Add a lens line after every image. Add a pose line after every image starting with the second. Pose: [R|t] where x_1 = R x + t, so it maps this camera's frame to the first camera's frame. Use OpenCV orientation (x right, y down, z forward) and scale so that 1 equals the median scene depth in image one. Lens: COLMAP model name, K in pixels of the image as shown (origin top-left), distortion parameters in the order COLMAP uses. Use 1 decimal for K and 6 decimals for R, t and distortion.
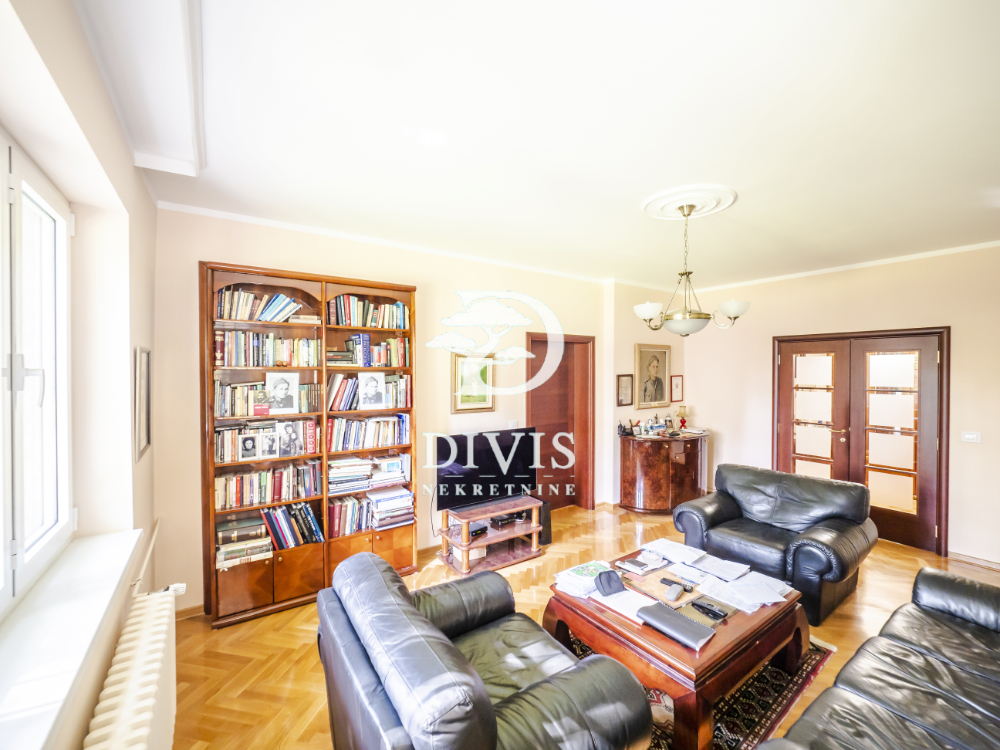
lens RADIAL K [[425.1, 0, 492.6], [0, 425.1, 375.8], [0, 0, 1]] dist [-0.002373, -0.000265]
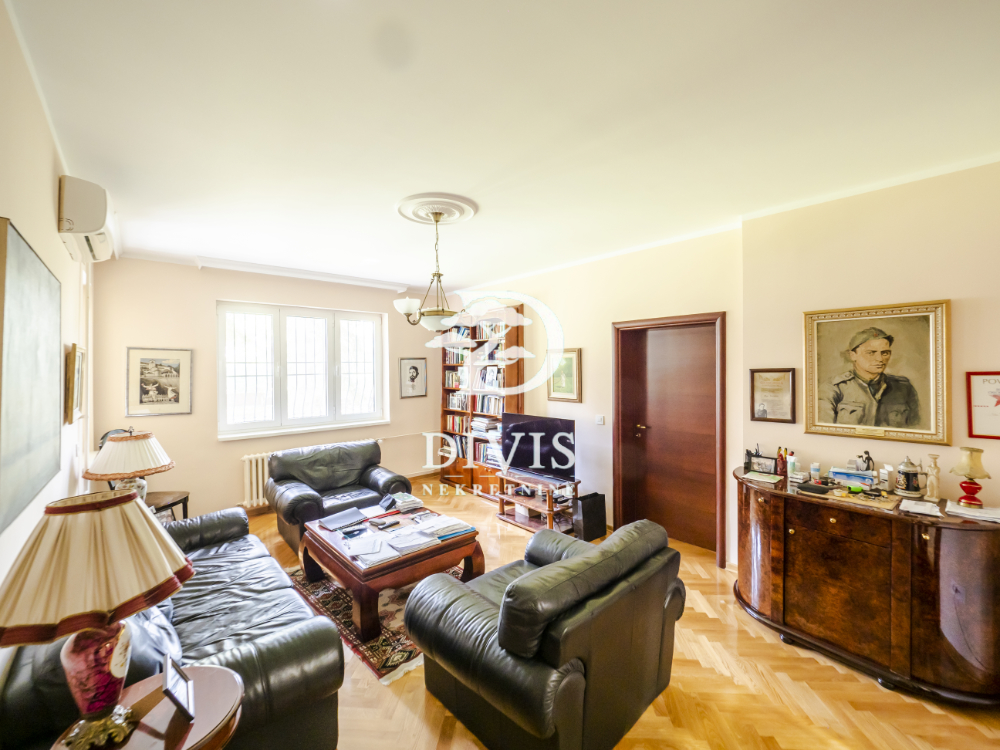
lens RADIAL K [[417.9, 0, 499.8], [0, 417.9, 366.8], [0, 0, 1]] dist [-0.000725, -0.000099]
pose [[0.117729, -0.003894, -0.993038, 1.089940], [-0.006218, 0.999970, -0.004658, -0.000551], [0.993026, 0.006723, 0.117701, 0.723374]]
